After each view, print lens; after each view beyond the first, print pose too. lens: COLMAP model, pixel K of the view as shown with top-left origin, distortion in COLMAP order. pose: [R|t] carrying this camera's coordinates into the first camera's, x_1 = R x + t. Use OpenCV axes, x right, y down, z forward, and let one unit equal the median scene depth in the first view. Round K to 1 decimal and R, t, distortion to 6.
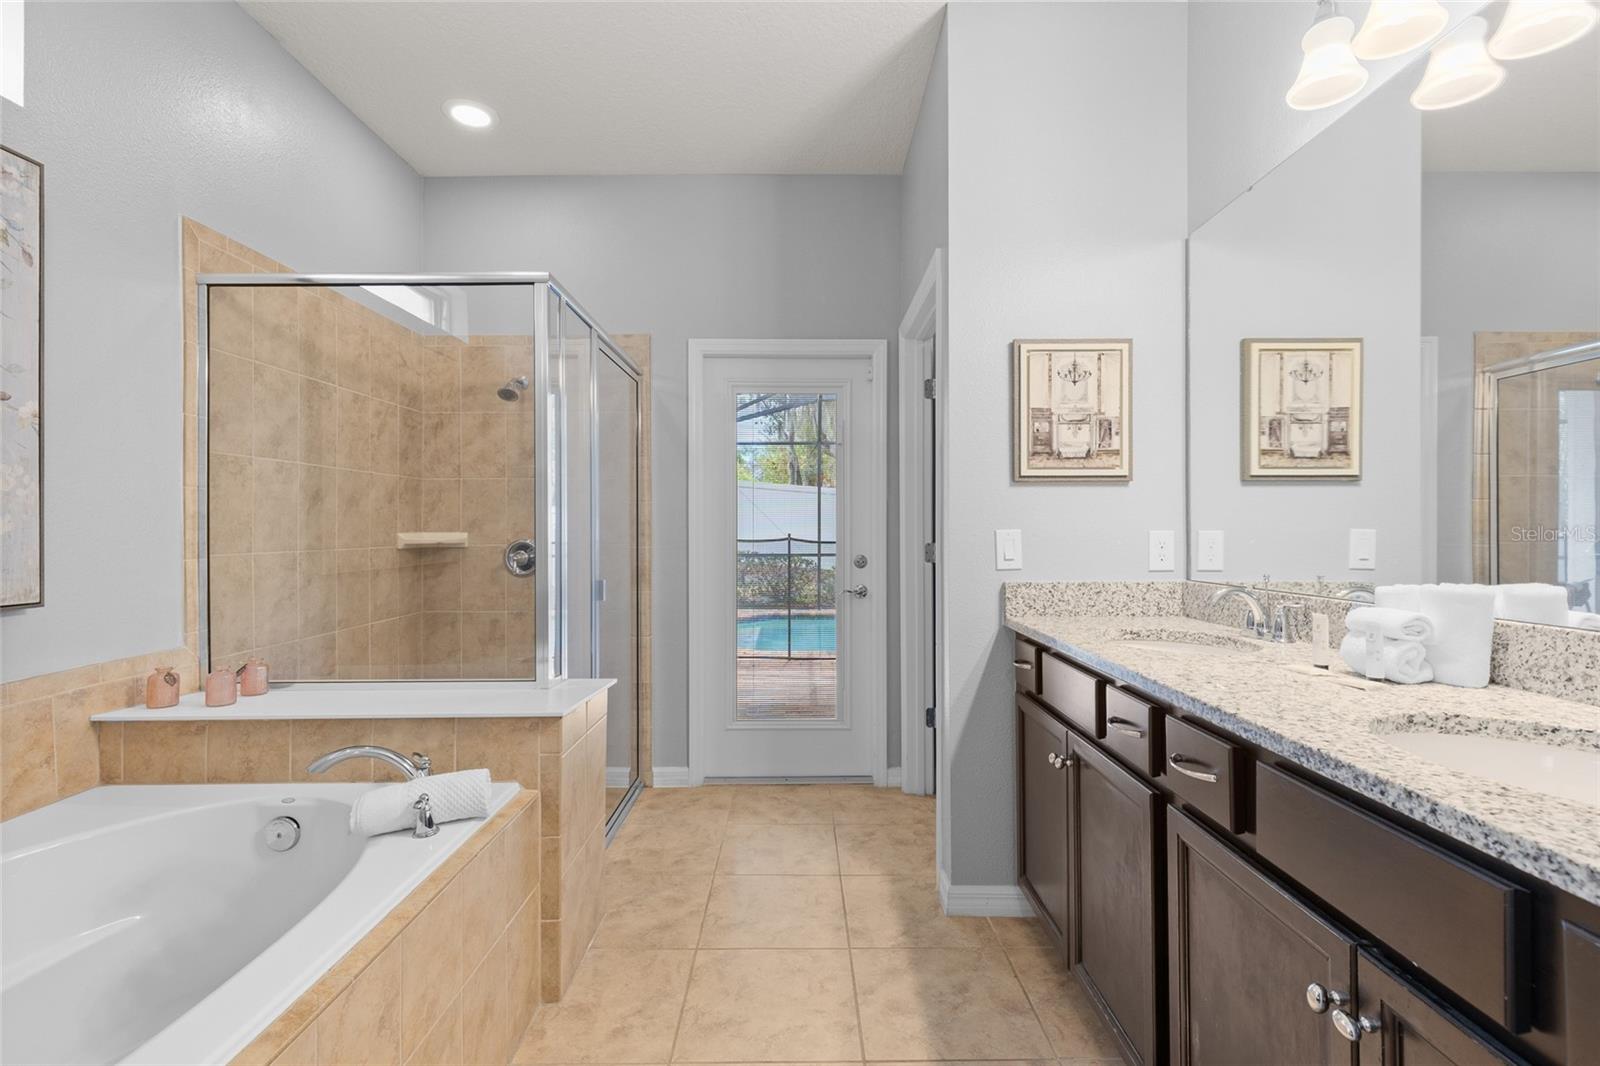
lens RADIAL K [[726.6, 0, 801.8], [0, 726.6, 527.5], [0, 0, 1]] dist [0.010586, -0.001967]
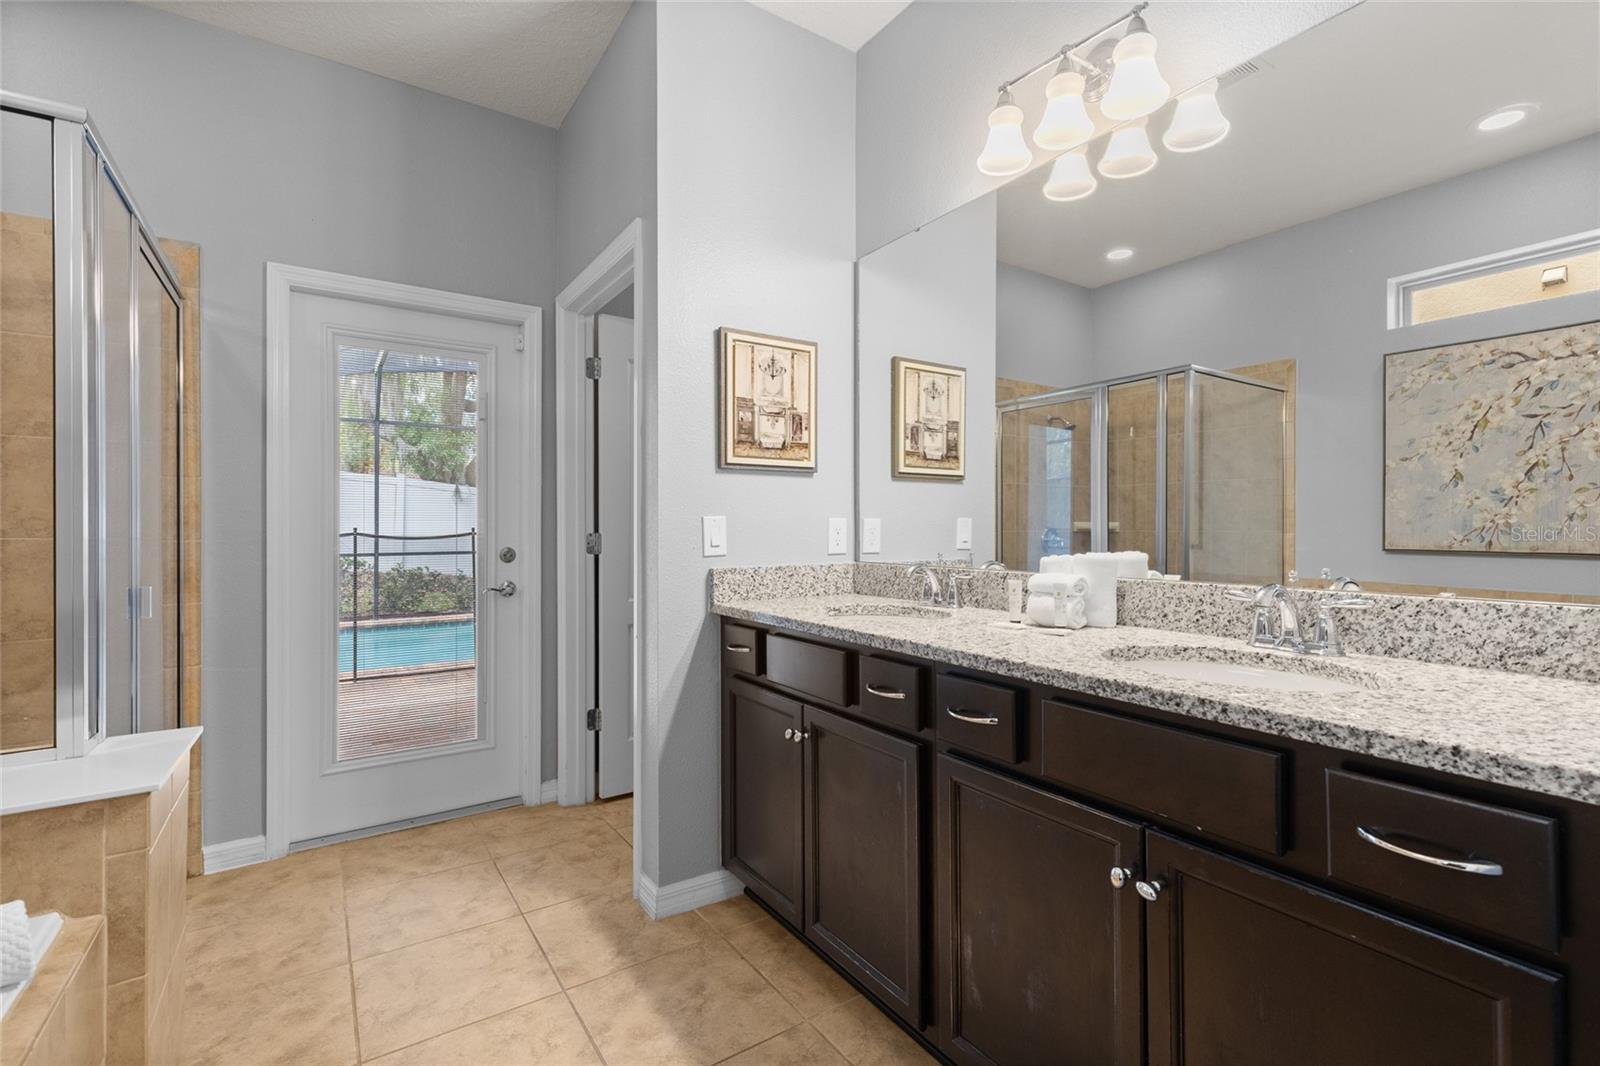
lens RADIAL K [[726.6, 0, 801.8], [0, 726.6, 527.5], [0, 0, 1]] dist [0.010586, -0.001967]
pose [[0.830086, 0.000431, 0.557635, -0.175714], [-0.002096, 0.999995, 0.002347, 0.015927], [-0.557631, -0.003118, 0.830083, 0.105057]]
